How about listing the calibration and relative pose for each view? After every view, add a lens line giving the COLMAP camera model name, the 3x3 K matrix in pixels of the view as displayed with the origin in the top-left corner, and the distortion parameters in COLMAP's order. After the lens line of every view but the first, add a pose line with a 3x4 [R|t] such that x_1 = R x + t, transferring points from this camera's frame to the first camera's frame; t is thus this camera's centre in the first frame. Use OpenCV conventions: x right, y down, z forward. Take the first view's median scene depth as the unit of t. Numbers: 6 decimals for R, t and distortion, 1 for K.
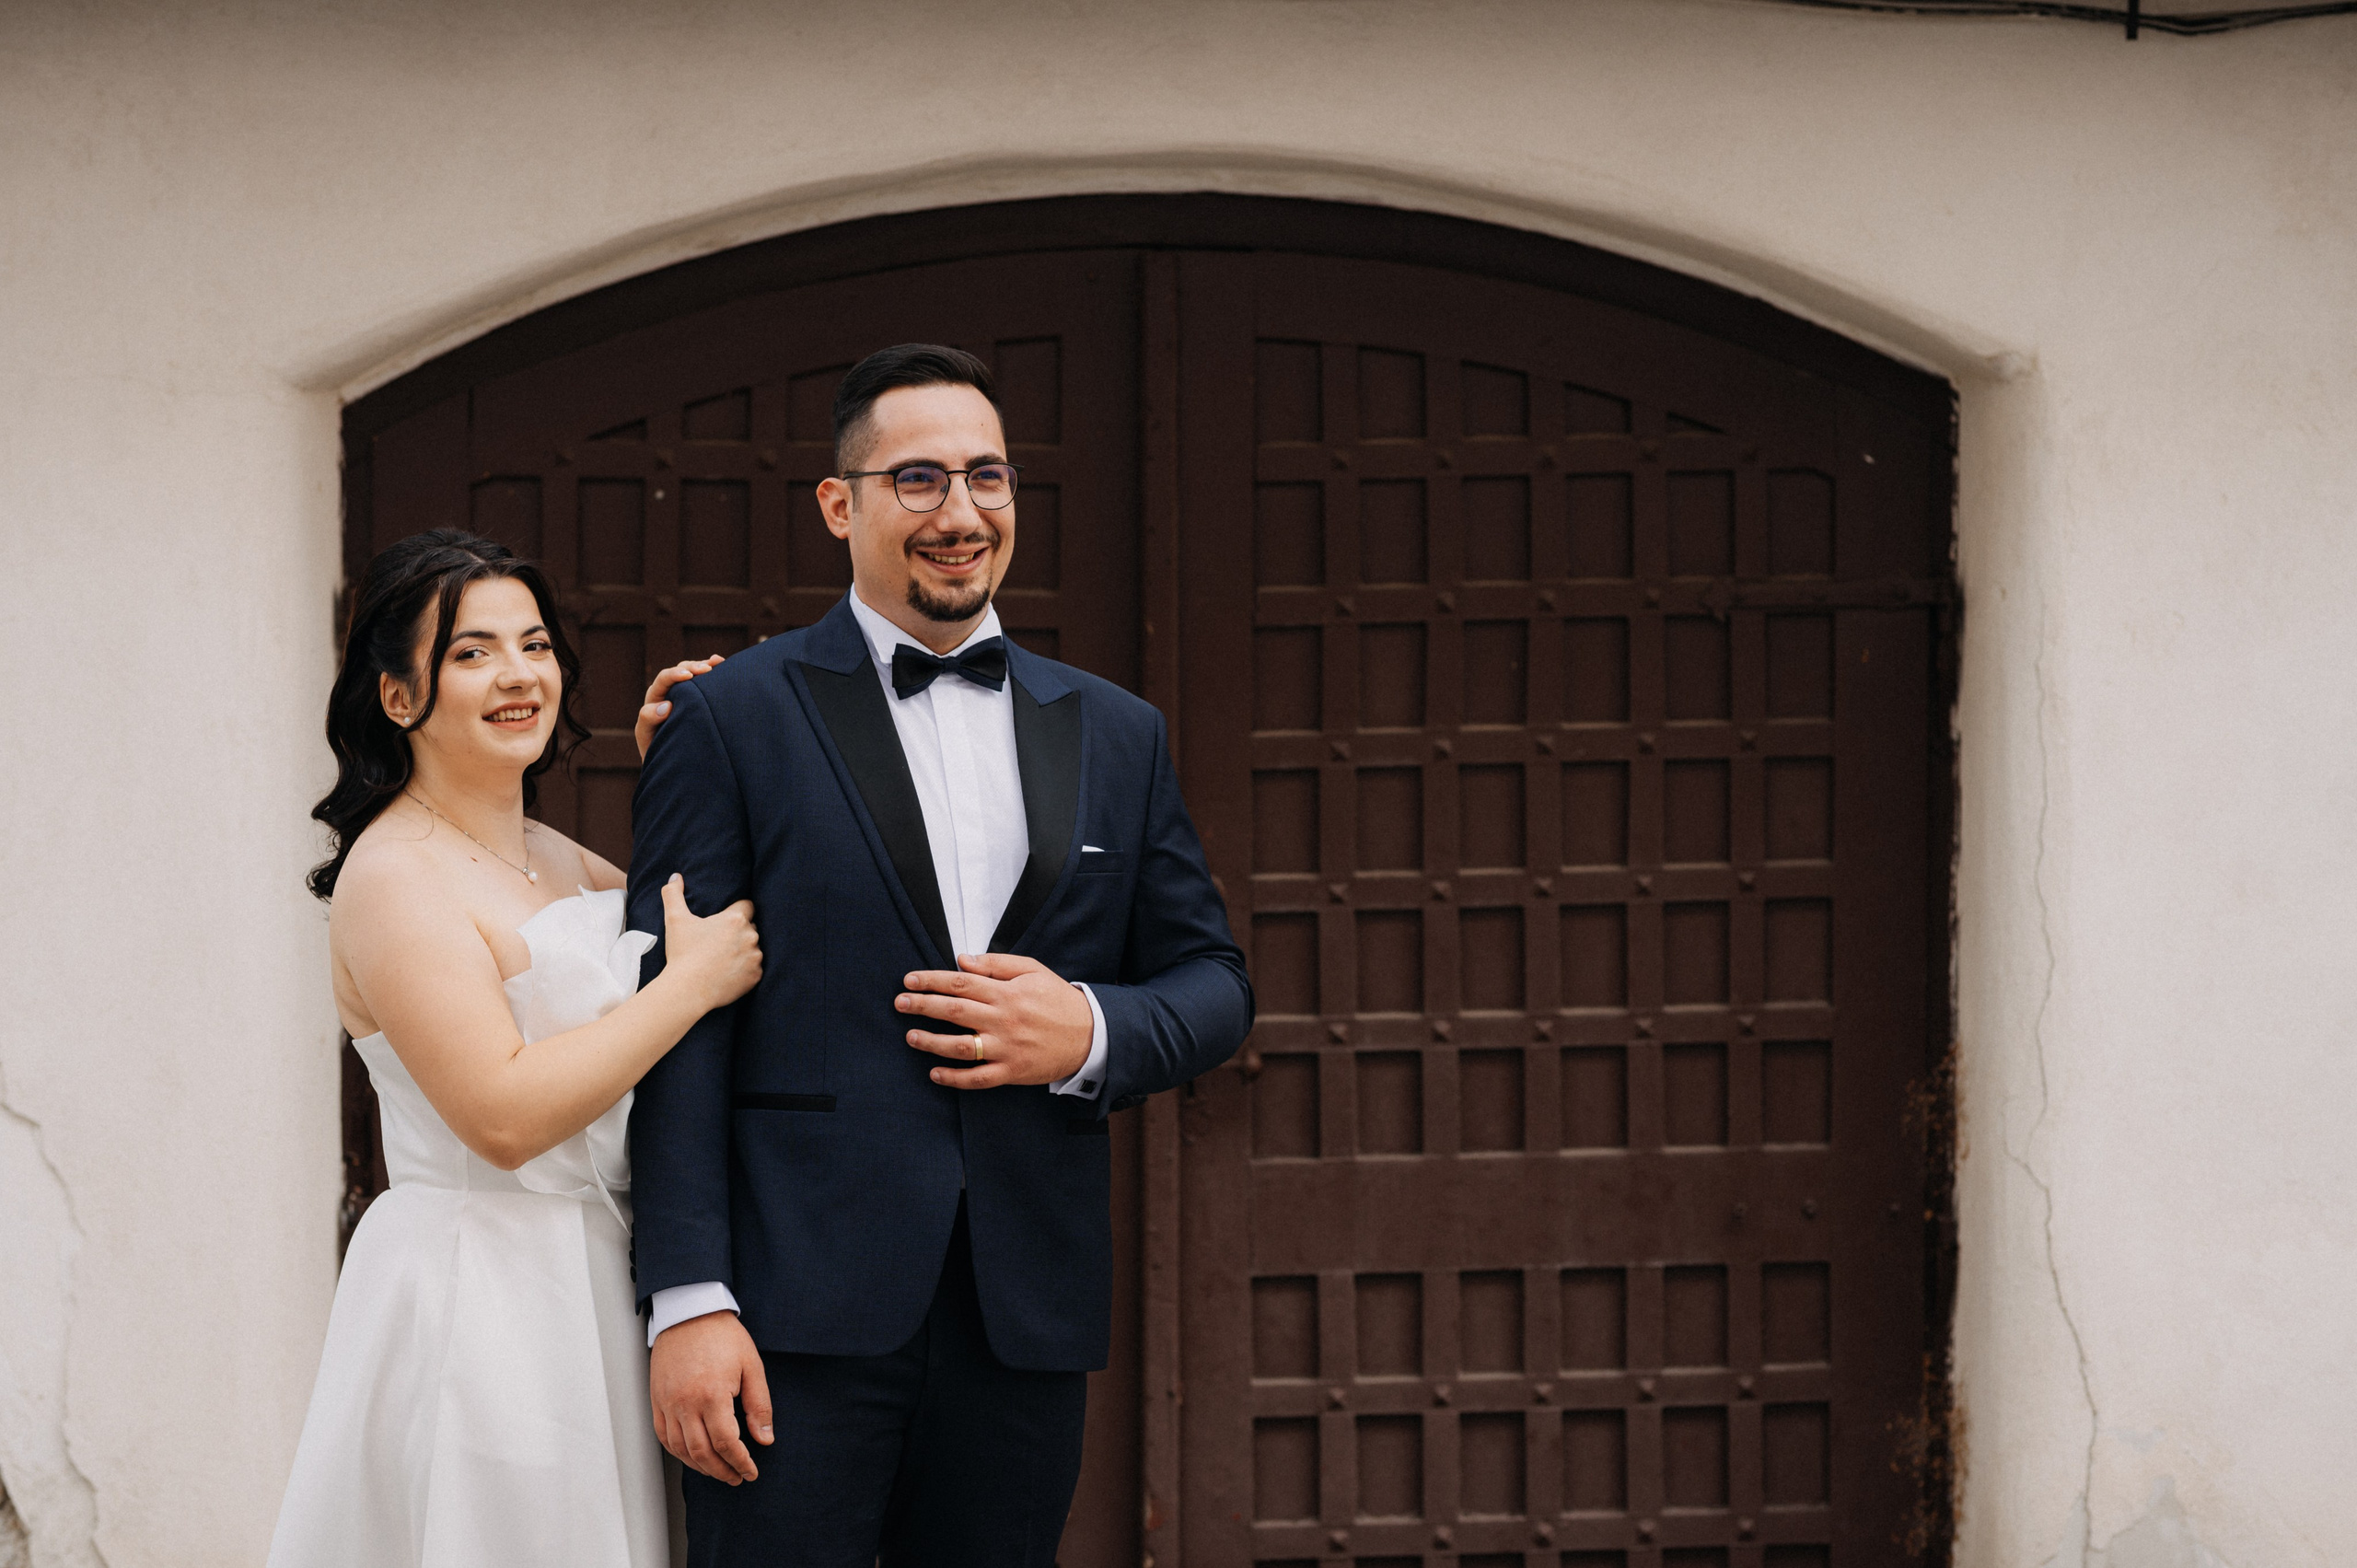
lens RADIAL K [[6327.8, 0, 1170.6], [0, 6327.8, 707.0], [0, 0, 1]] dist [0.003493, -0.829941]
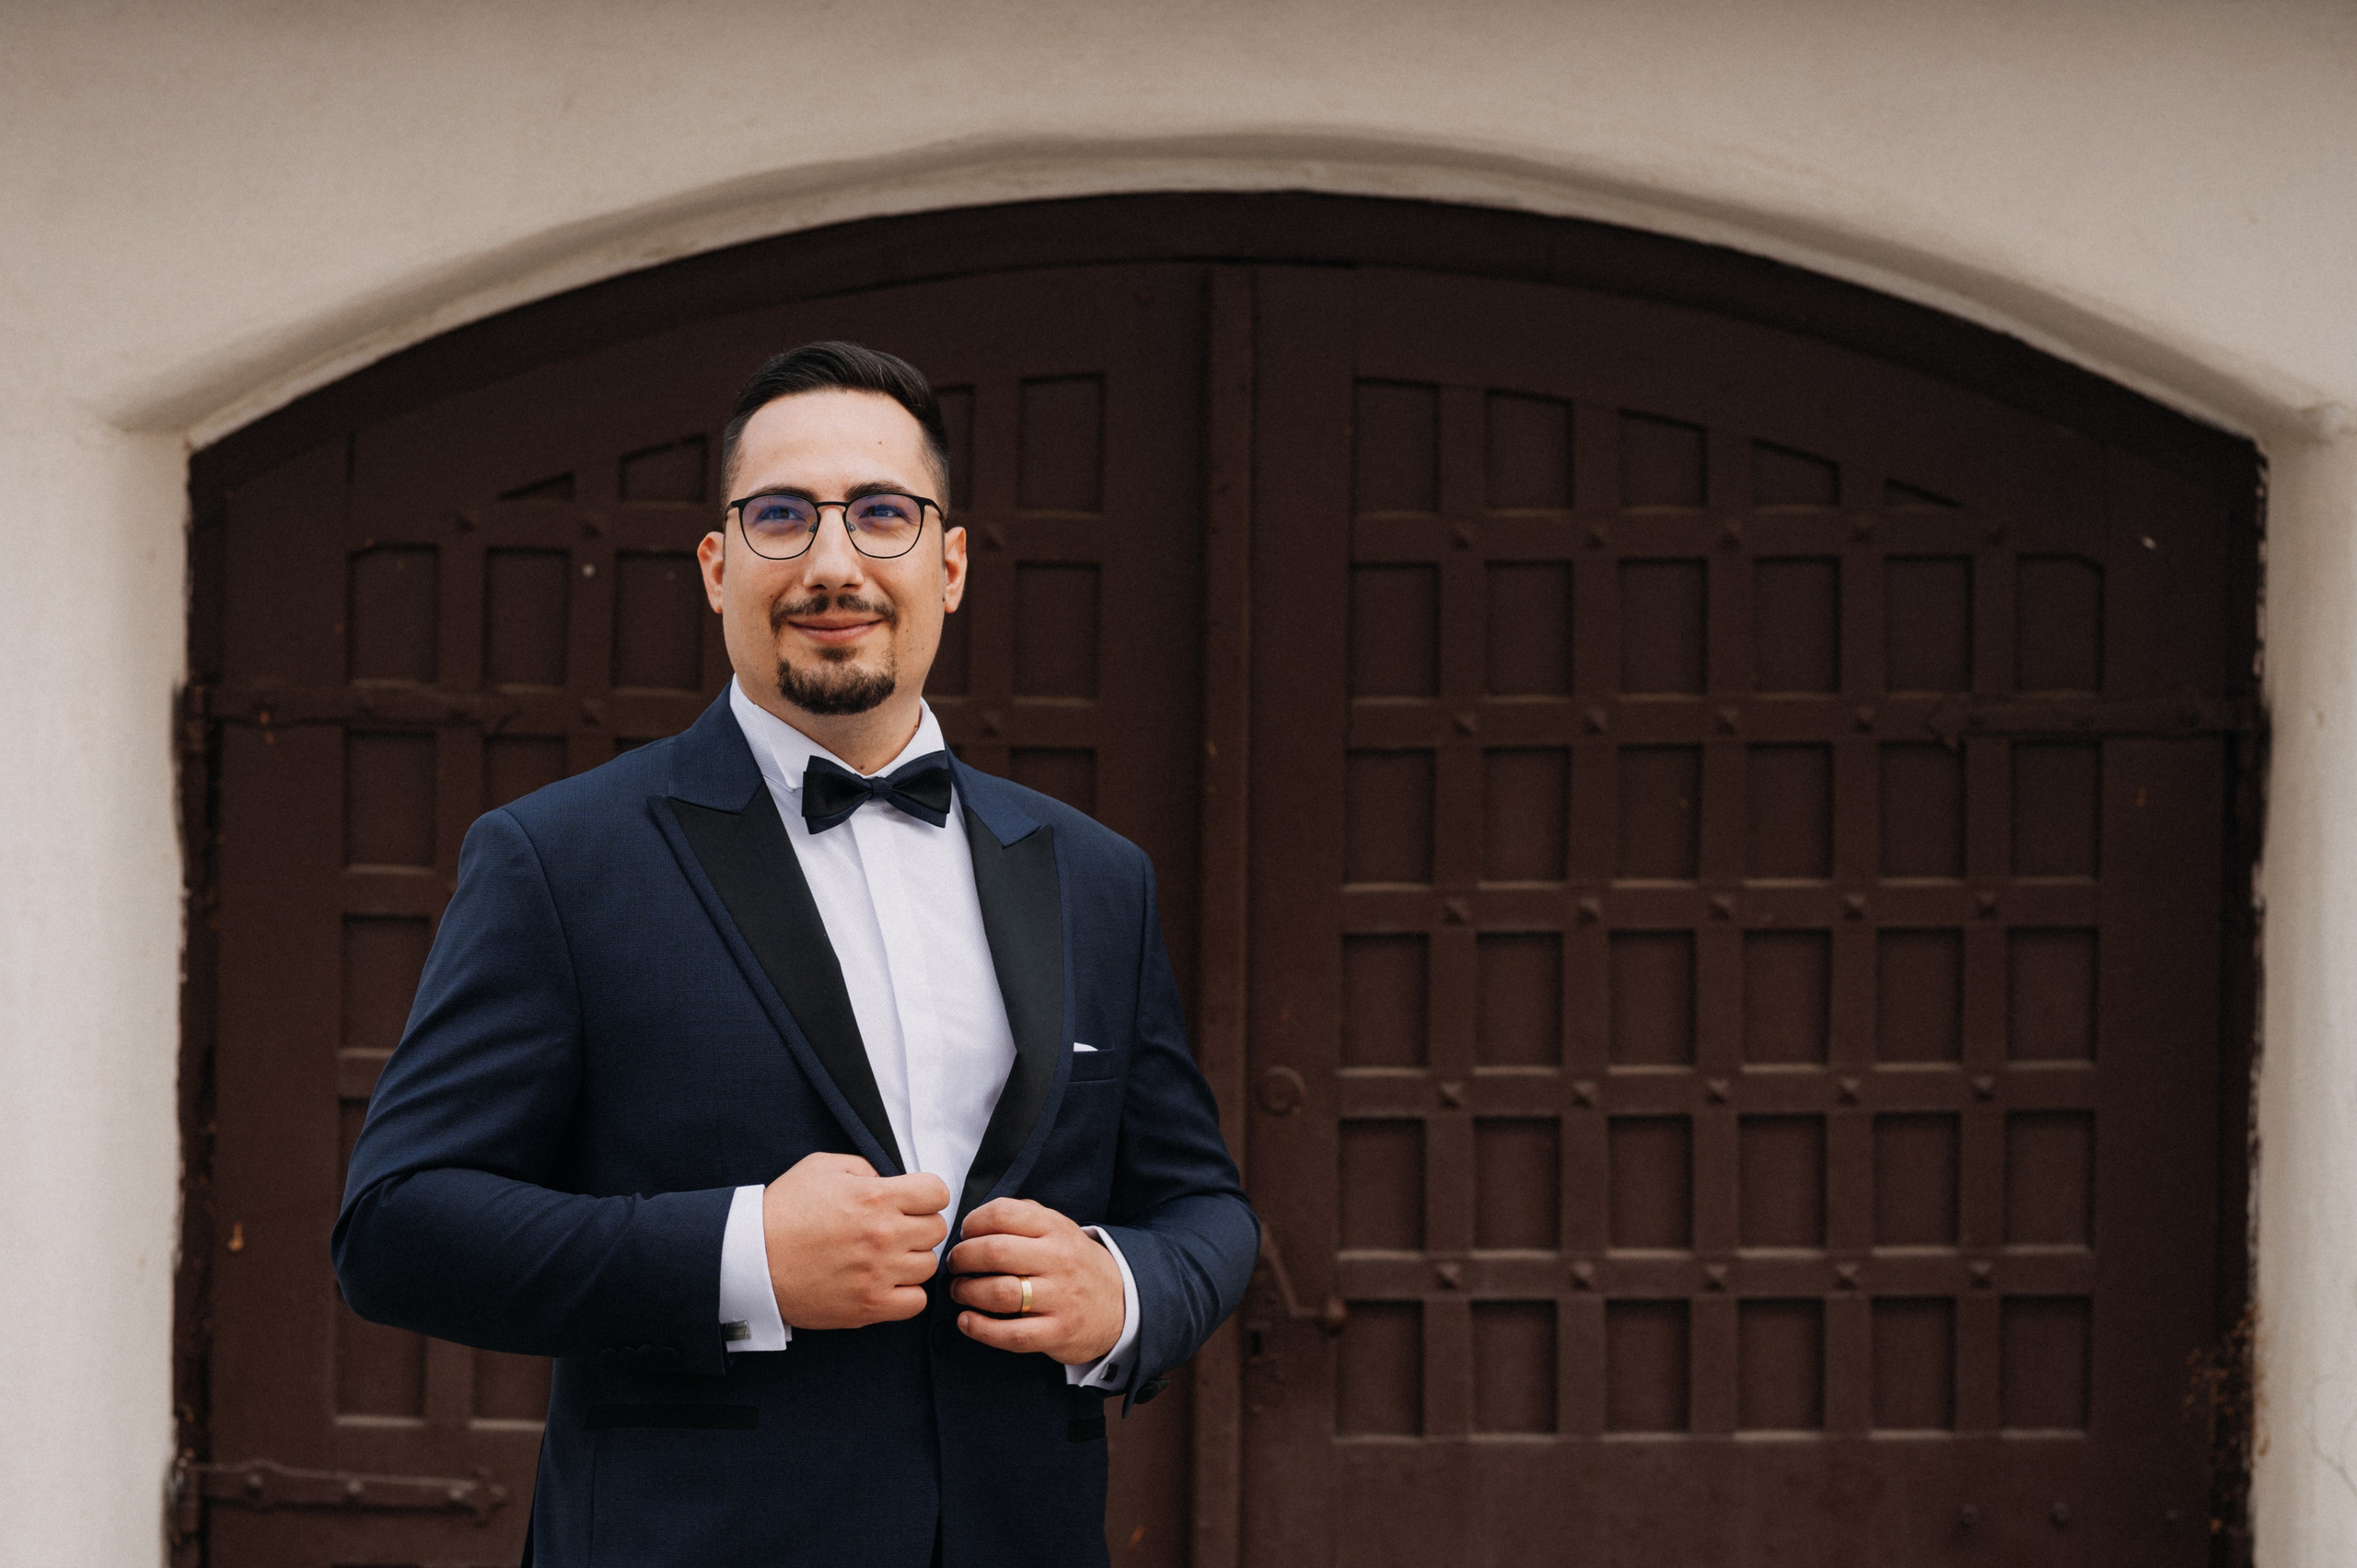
lens RADIAL K [[6196.2, 0, 1184.1], [0, 6196.2, 708.4], [0, 0, 1]] dist [0.002112, -0.631180]
pose [[0.997613, 0.012672, -0.067875, 0.044710], [-0.014277, 0.999628, -0.023220, 0.000240], [0.067555, 0.024134, 0.997424, 0.239847]]
